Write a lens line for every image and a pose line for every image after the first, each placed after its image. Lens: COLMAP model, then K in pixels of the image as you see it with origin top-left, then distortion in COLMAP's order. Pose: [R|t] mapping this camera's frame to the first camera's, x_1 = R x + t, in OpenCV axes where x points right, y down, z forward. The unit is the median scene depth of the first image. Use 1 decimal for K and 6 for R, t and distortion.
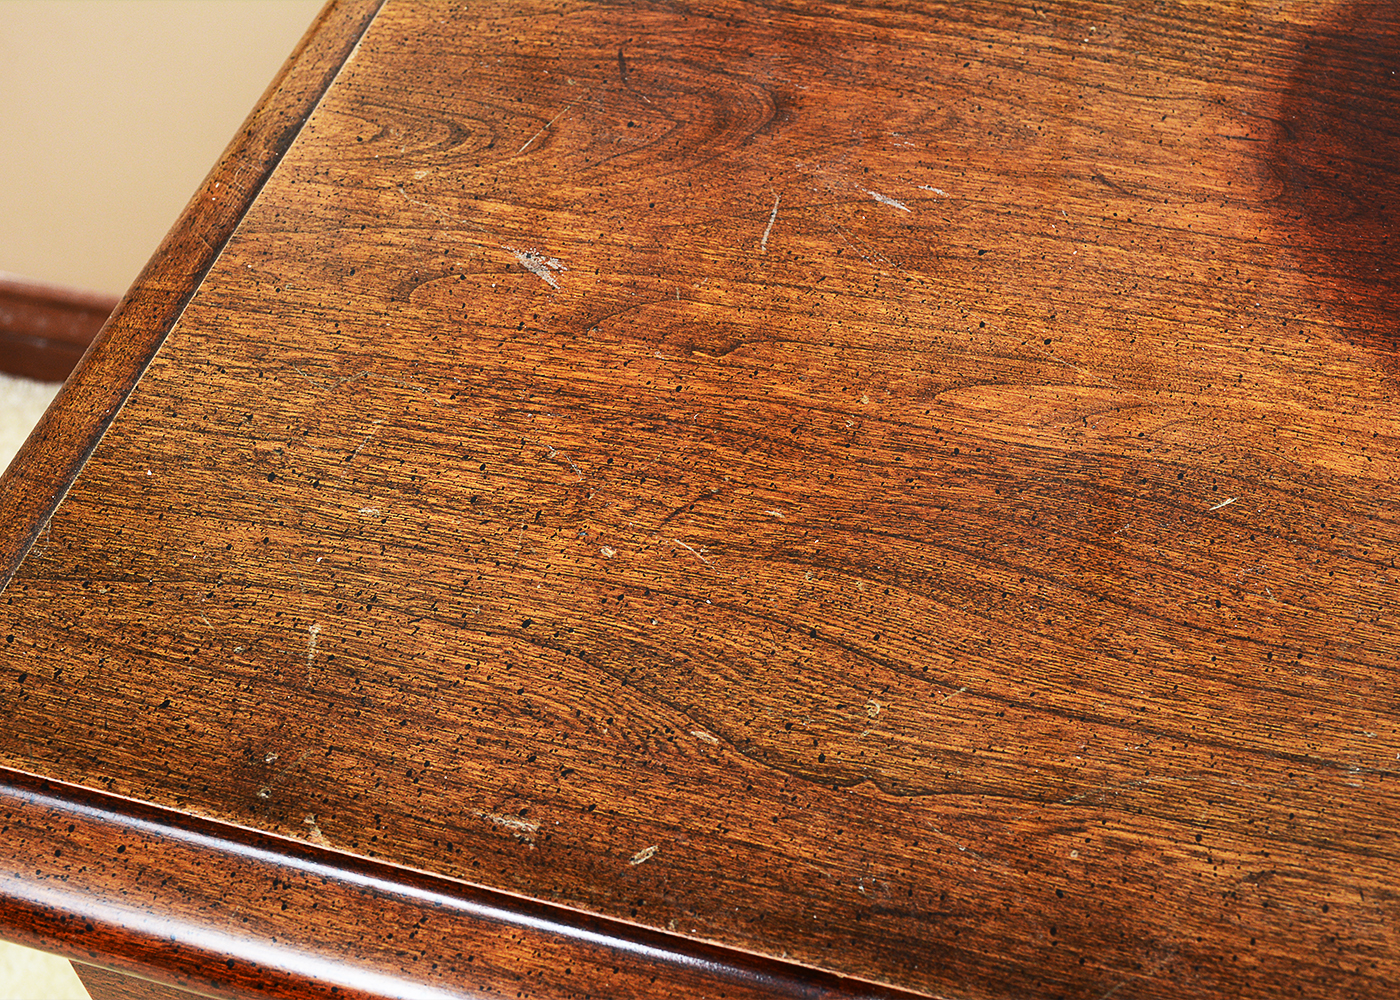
lens RADIAL K [[1922.4, 0, 698.8], [0, 1922.4, 501.4], [0, 0, 1]] dist [-0.031921, 0.000000]
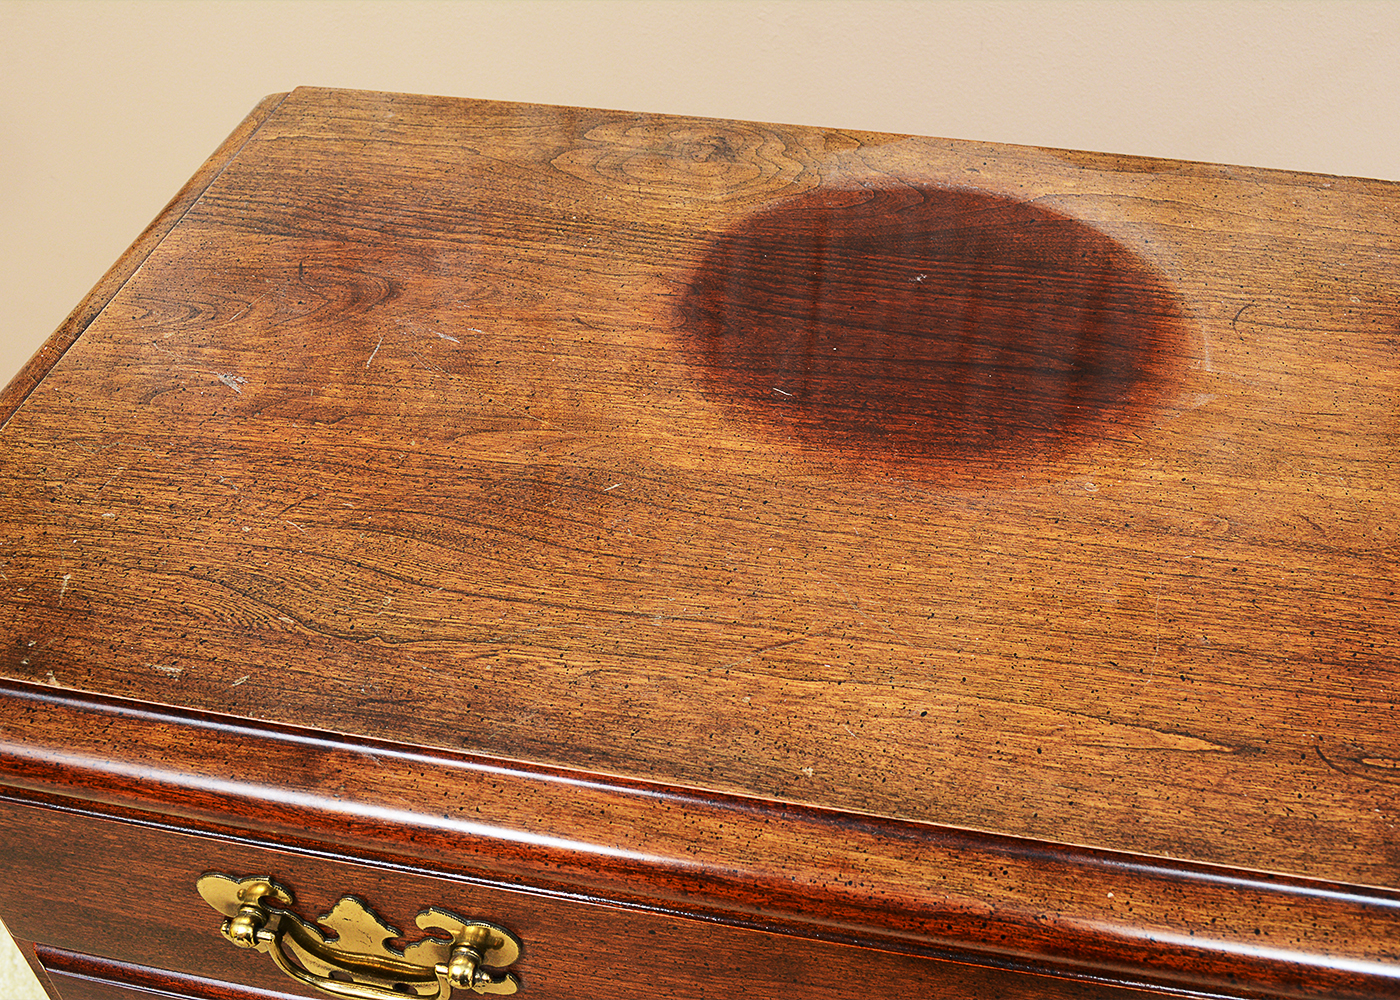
lens RADIAL K [[1520.2, 0, 700.7], [0, 1520.2, 499.6], [0, 0, 1]] dist [-0.058537, 0.000000]
pose [[0.997206, -0.043872, 0.060461, 0.264339], [0.051601, 0.989792, -0.132853, 0.192117], [-0.054016, 0.135602, 0.989290, -0.333360]]
